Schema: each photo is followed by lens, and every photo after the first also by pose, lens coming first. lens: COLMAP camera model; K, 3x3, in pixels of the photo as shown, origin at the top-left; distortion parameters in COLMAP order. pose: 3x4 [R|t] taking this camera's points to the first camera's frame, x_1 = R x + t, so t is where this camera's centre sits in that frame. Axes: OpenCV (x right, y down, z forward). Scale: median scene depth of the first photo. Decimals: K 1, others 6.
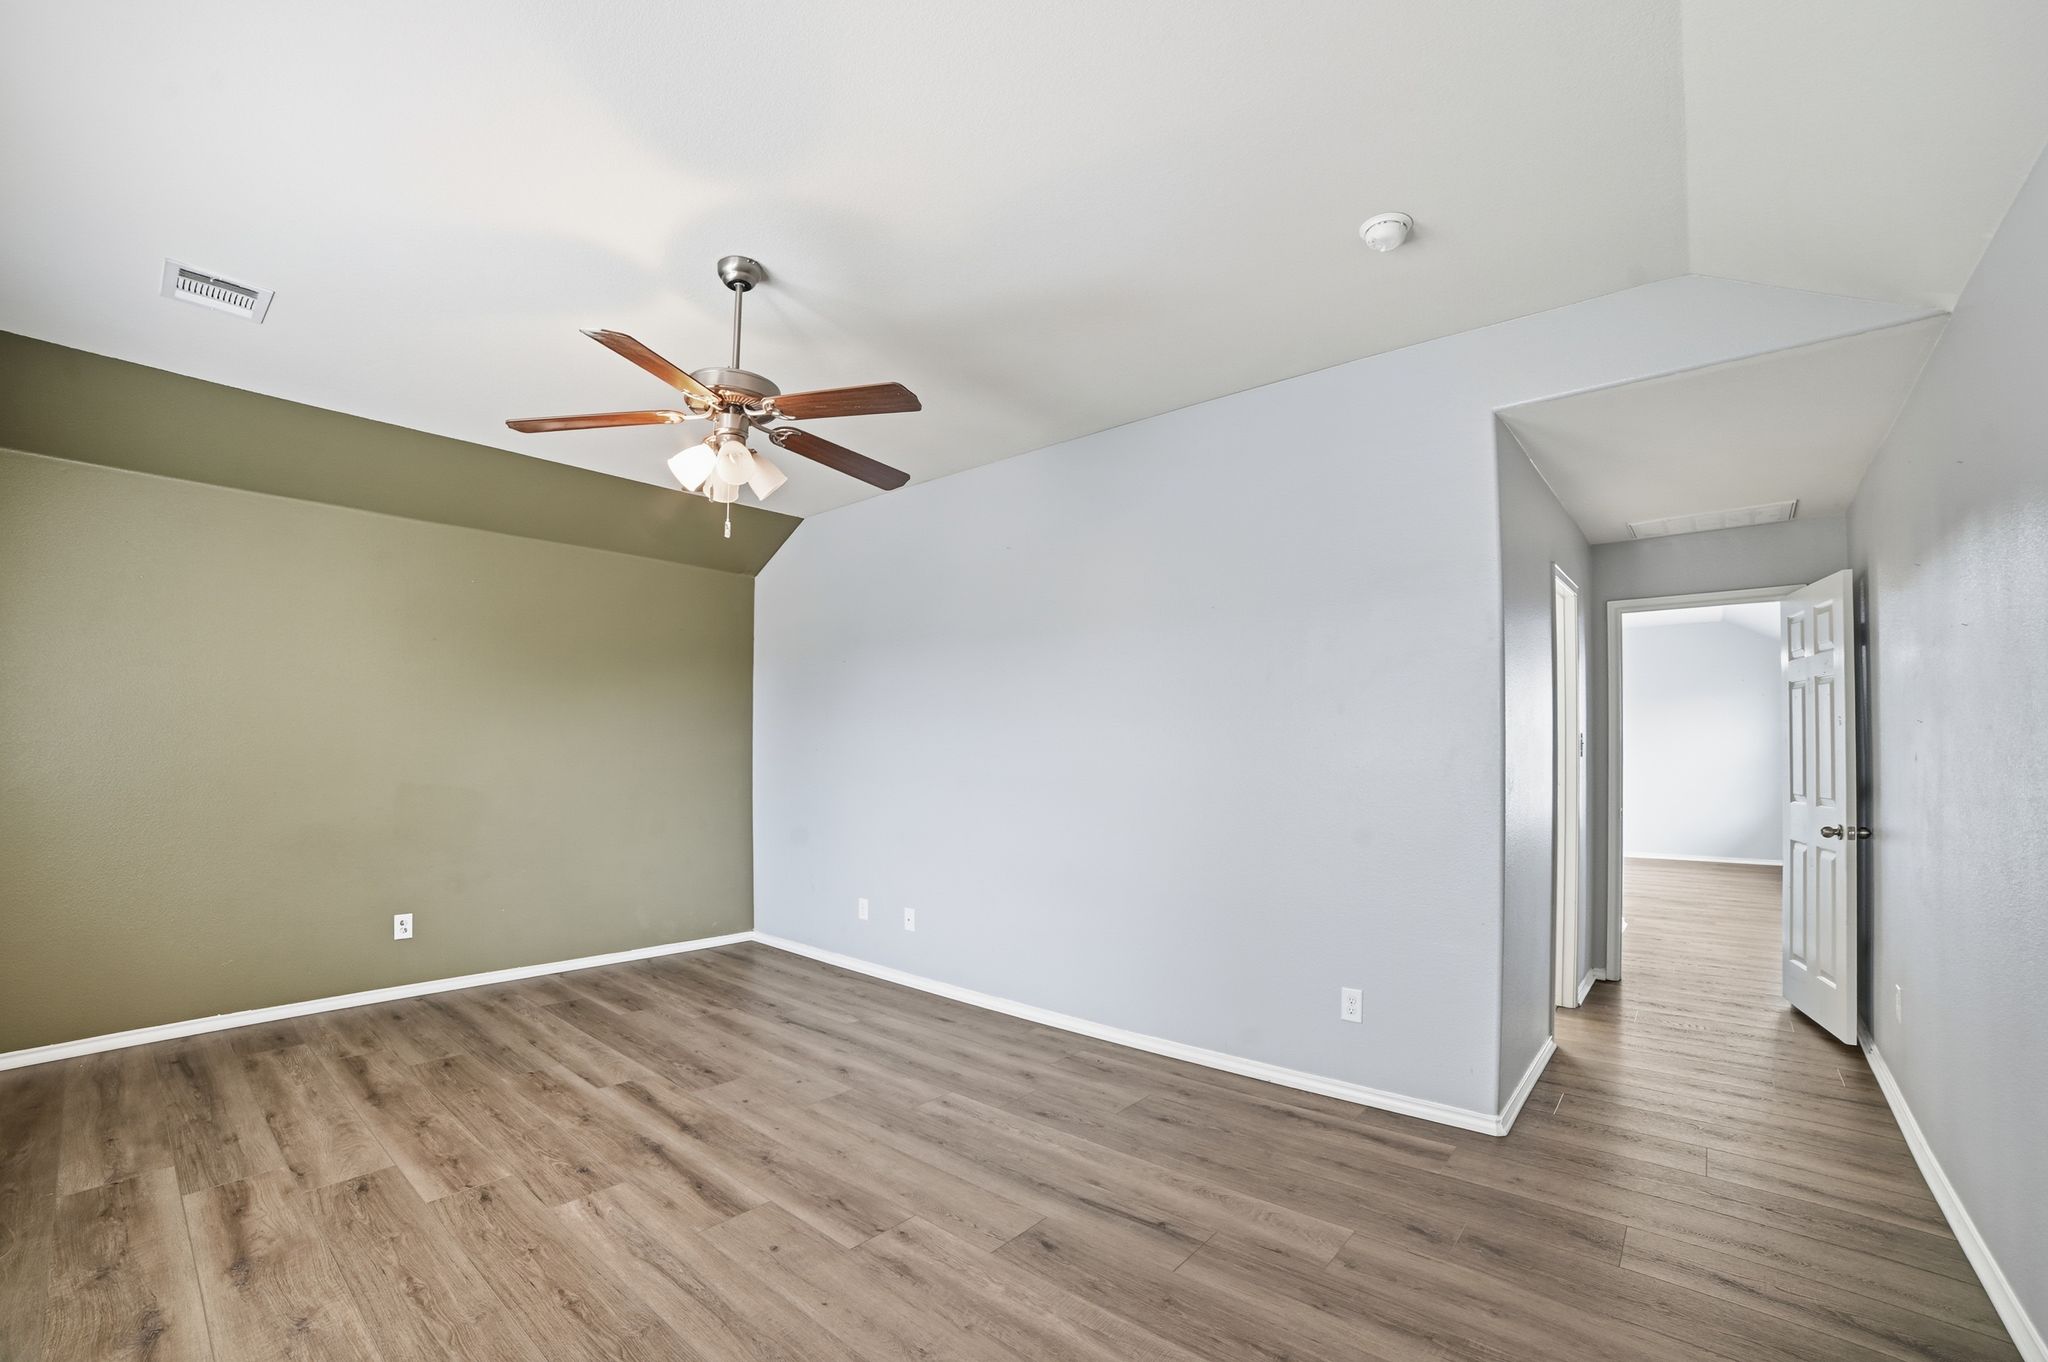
lens RADIAL K [[851.2, 0, 1024.6], [0, 851.2, 689.0], [0, 0, 1]] dist [-0.099980, 0.033528]
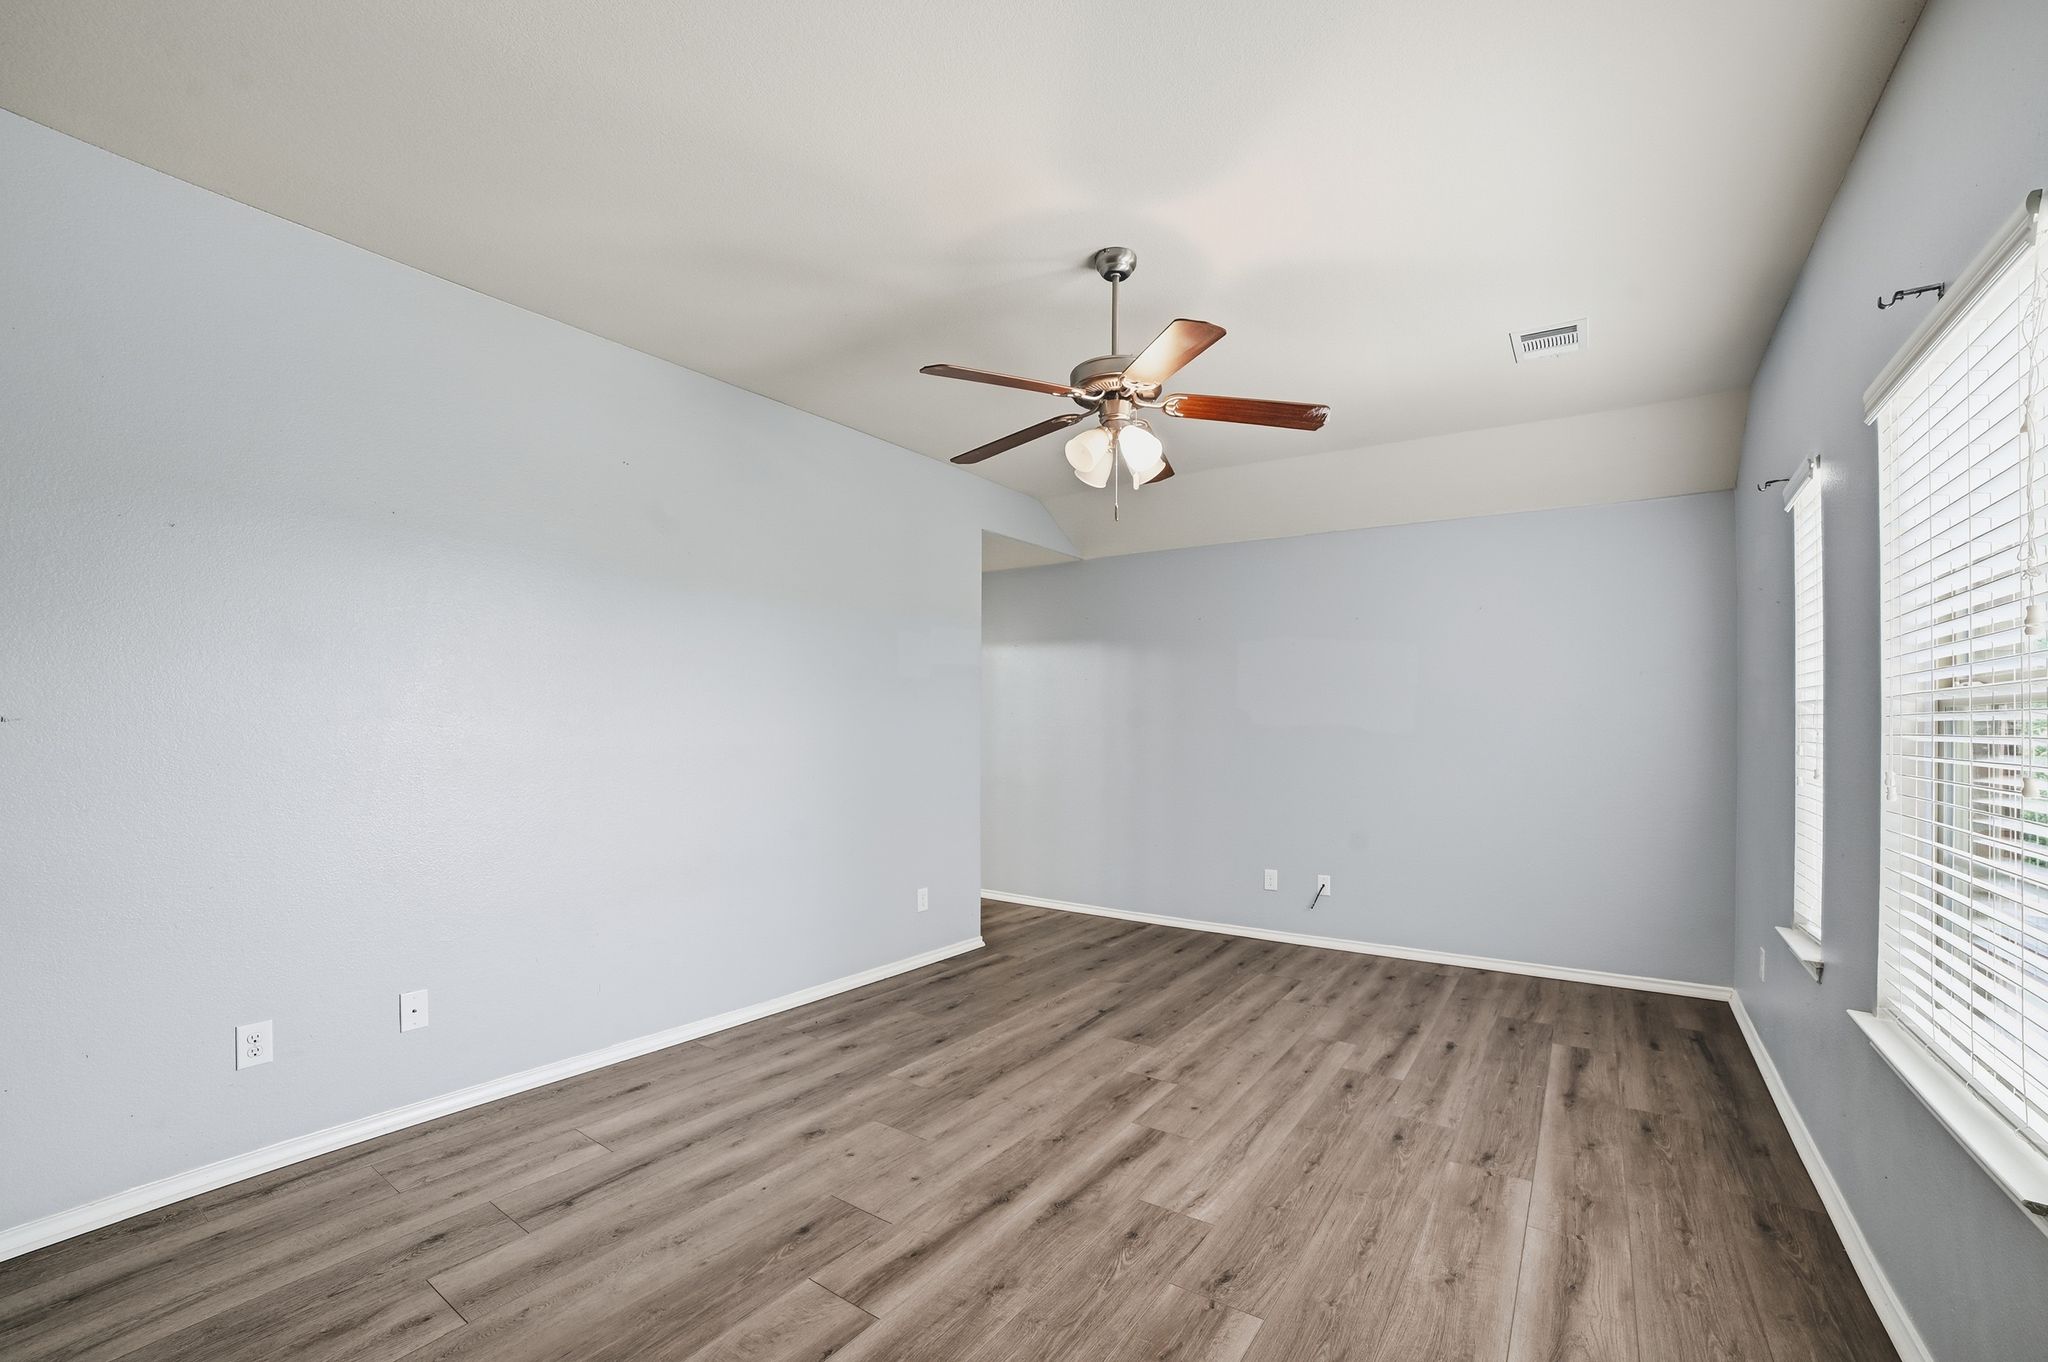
lens RADIAL K [[866.8, 0, 1021.0], [0, 866.8, 687.3], [0, 0, 1]] dist [-0.106049, 0.038670]
pose [[-0.099225, 0.039057, 0.994298, -1.191914], [-0.083460, 0.995382, -0.047428, 0.069959], [-0.991559, -0.087690, -0.095507, 1.051366]]
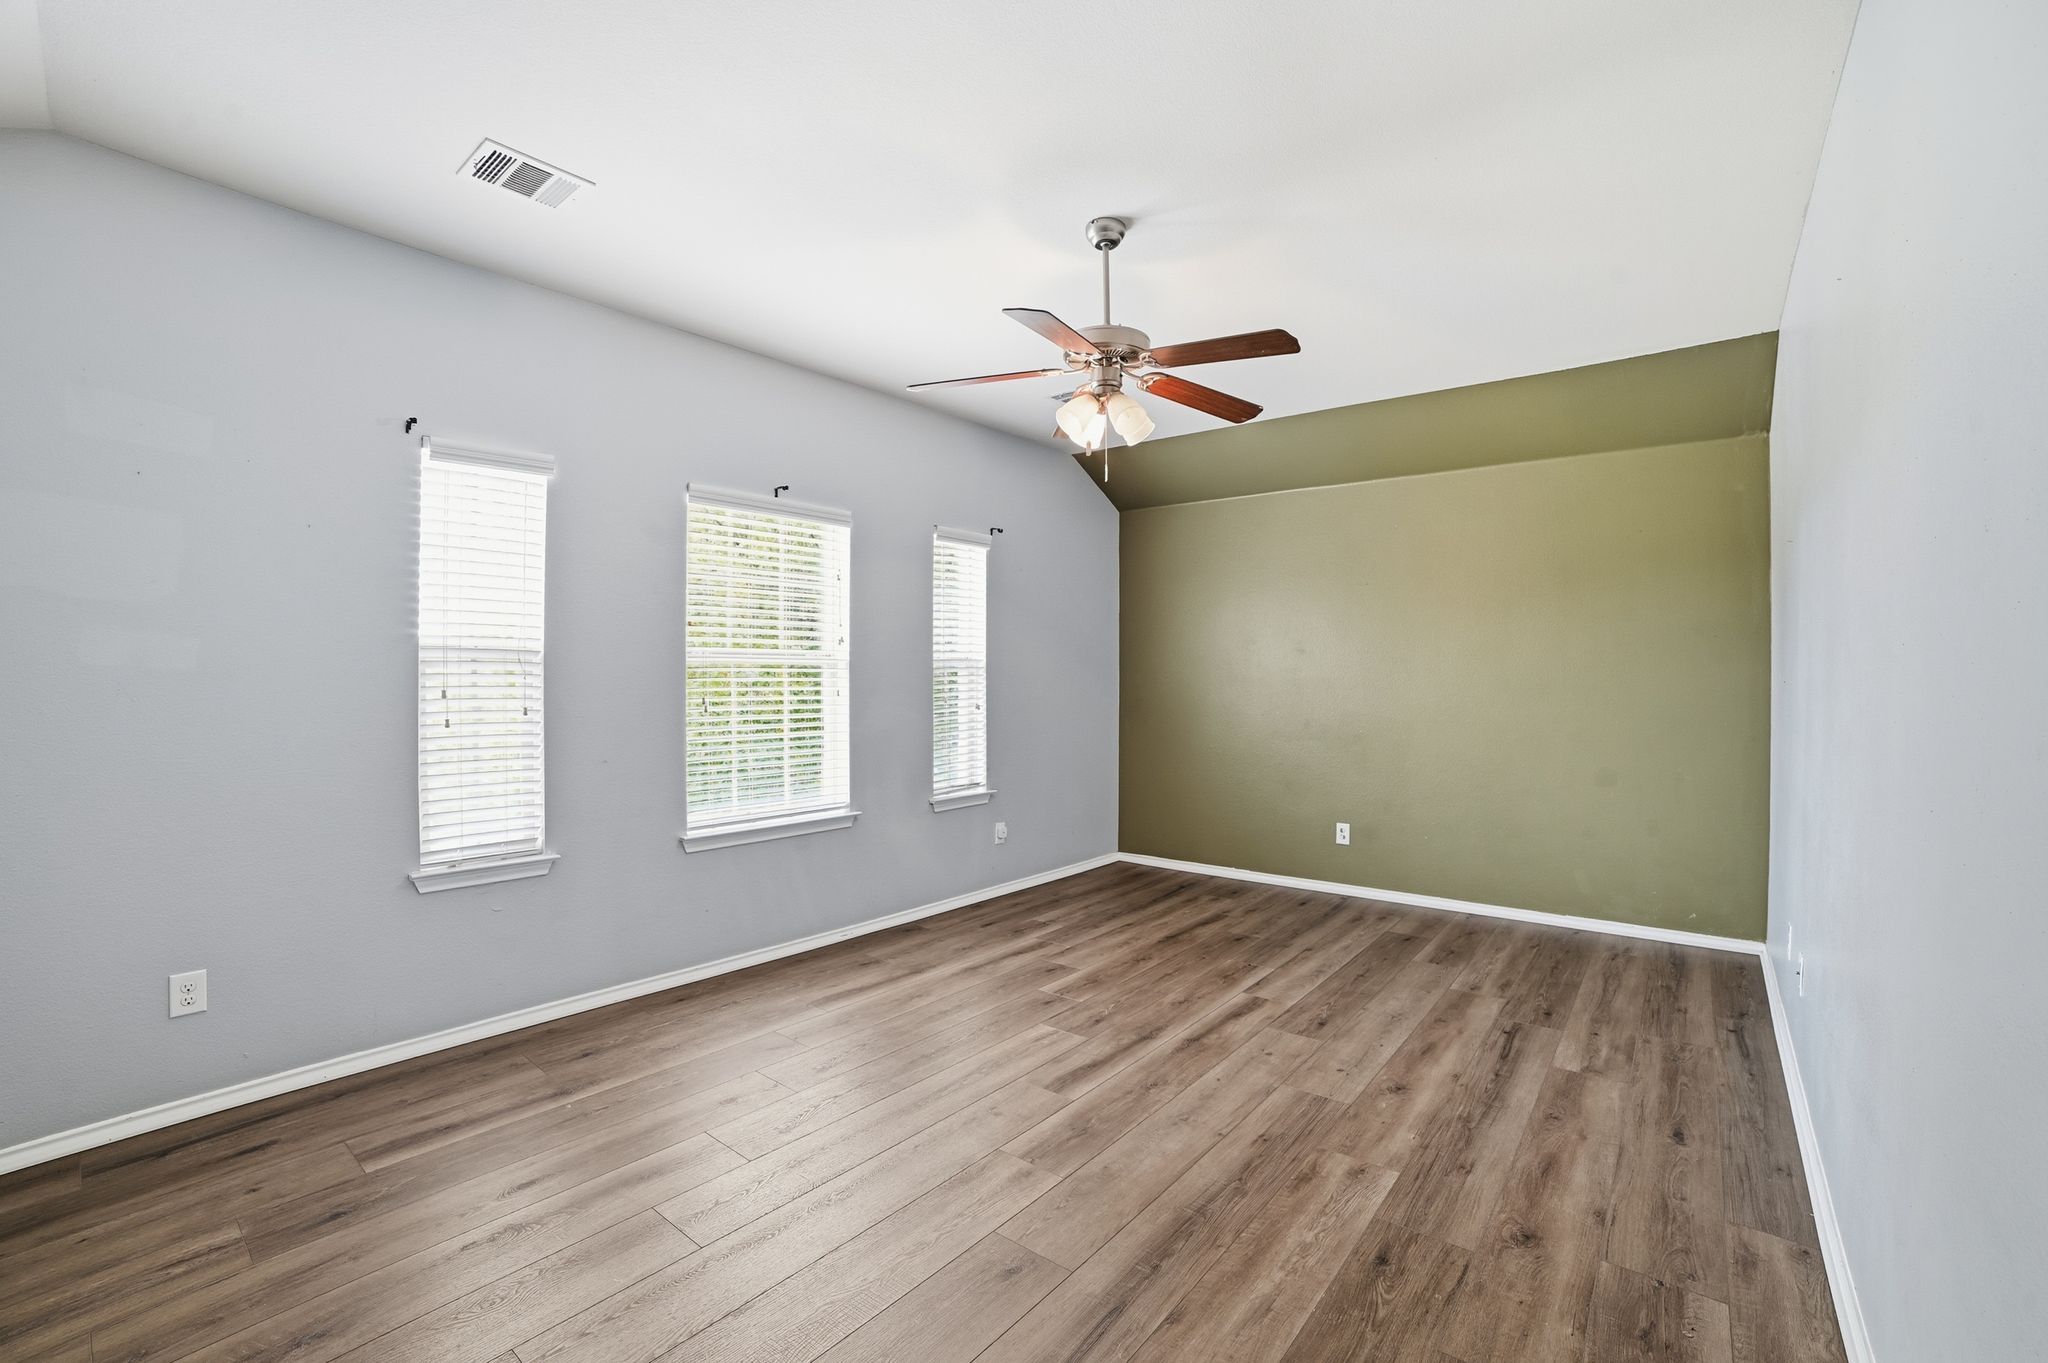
lens RADIAL K [[866.8, 0, 1021.0], [0, 866.8, 687.8], [0, 0, 1]] dist [-0.106049, 0.038670]
pose [[0.022592, 0.009213, -0.999702, 0.633872], [0.071756, 0.997364, 0.010813, 0.054956], [0.997166, -0.071979, 0.021871, 0.751630]]
